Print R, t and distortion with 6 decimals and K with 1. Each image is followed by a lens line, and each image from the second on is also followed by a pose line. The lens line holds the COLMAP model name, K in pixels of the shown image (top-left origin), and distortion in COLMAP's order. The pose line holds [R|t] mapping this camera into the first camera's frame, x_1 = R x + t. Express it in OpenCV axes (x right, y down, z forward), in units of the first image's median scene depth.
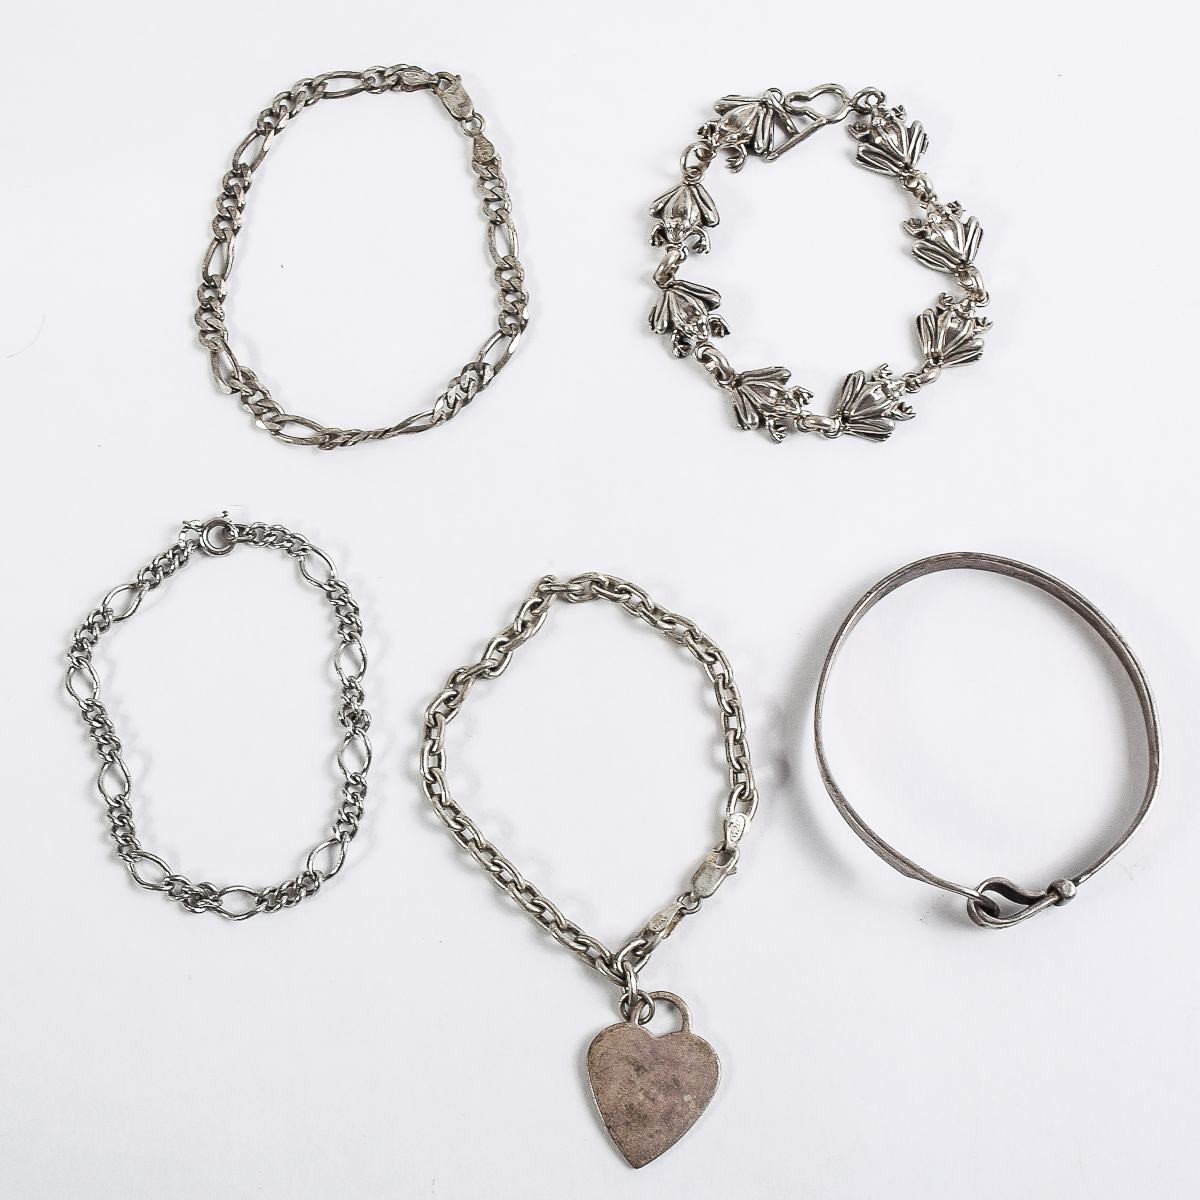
lens RADIAL K [[1849.7, 0, 603.3], [0, 1849.7, 602.5], [0, 0, 1]] dist [-0.027933, 0.000000]
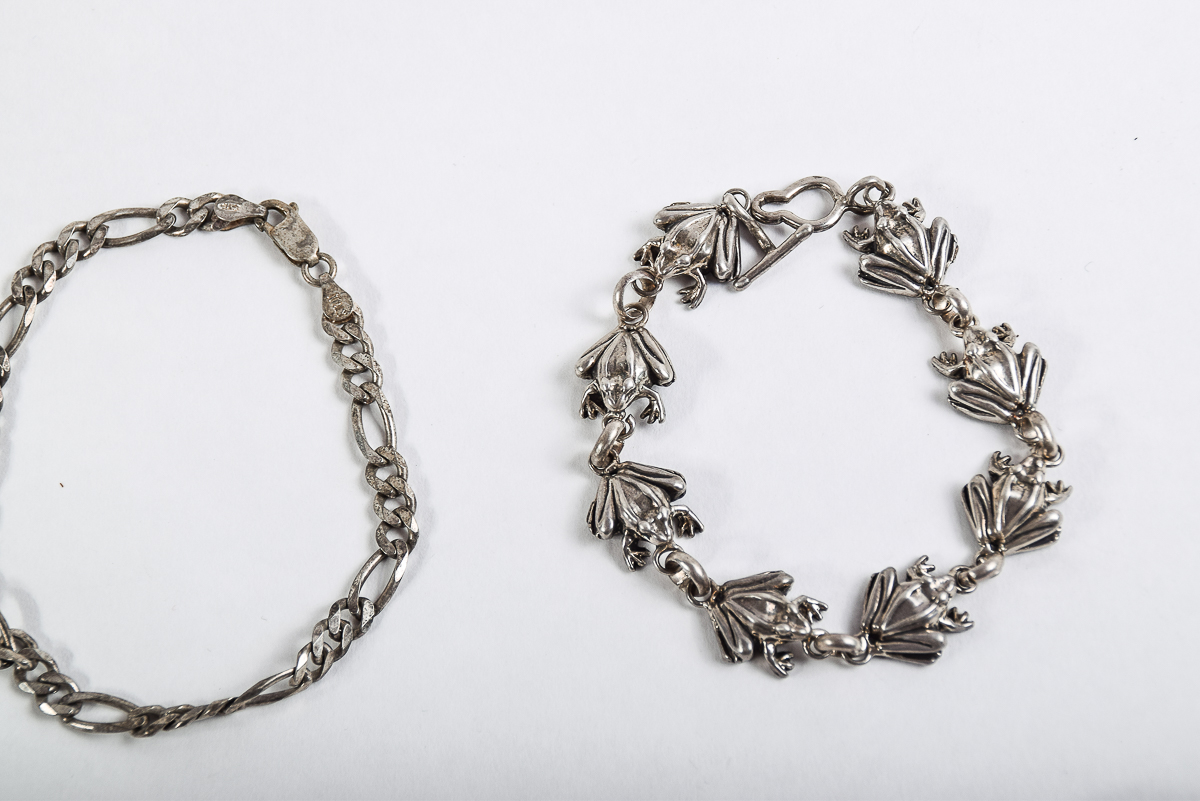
lens RADIAL K [[5087.3, 0, 603.2], [0, 5087.3, 398.8], [0, 0, 1]] dist [-2.500416, 0.000000]
pose [[0.996544, -0.074933, 0.035836, -0.035133], [0.080467, 0.977931, -0.192811, 0.174611], [-0.020597, 0.195028, 0.980581, -0.904617]]
